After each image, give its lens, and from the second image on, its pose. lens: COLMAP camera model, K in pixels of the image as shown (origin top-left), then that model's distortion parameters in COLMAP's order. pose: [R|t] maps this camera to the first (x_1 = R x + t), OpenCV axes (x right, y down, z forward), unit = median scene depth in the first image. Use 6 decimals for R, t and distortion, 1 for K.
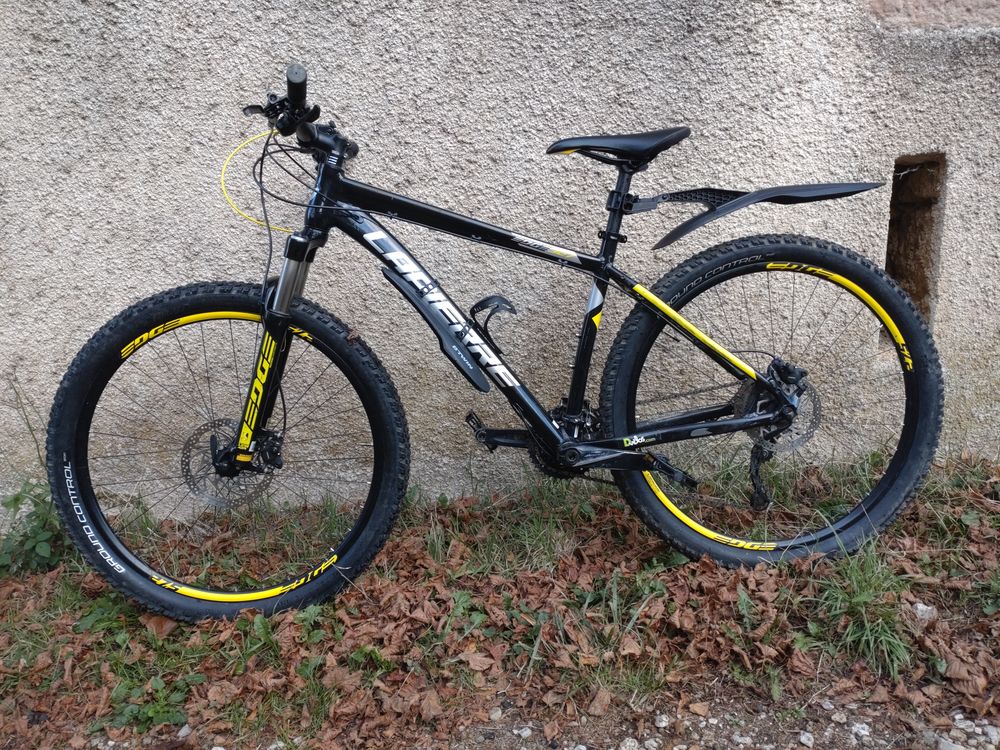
lens RADIAL K [[816.8, 0, 500.0], [0, 816.8, 375.0], [0, 0, 1]] dist [0.196320, -0.001170]
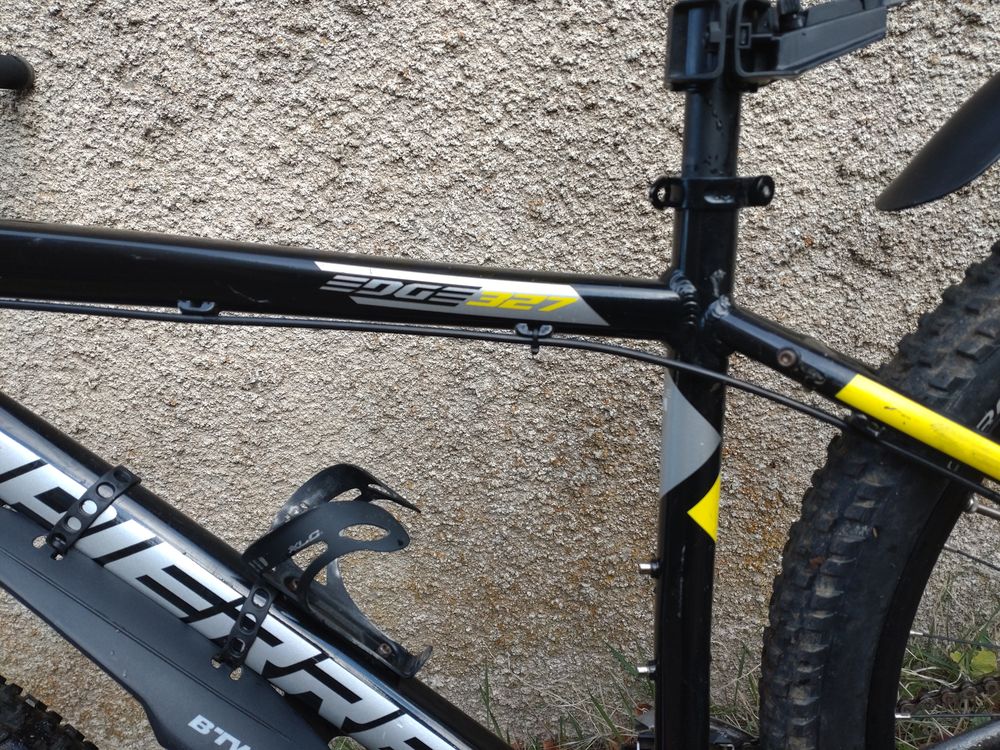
lens RADIAL K [[819.7, 0, 500.0], [0, 819.7, 375.0], [0, 0, 1]] dist [0.028099, -0.006827]
pose [[0.970064, -0.174554, -0.168842, 0.103539], [0.195660, 0.973593, 0.117617, -0.151579], [0.143853, -0.147131, 0.978600, 0.718719]]
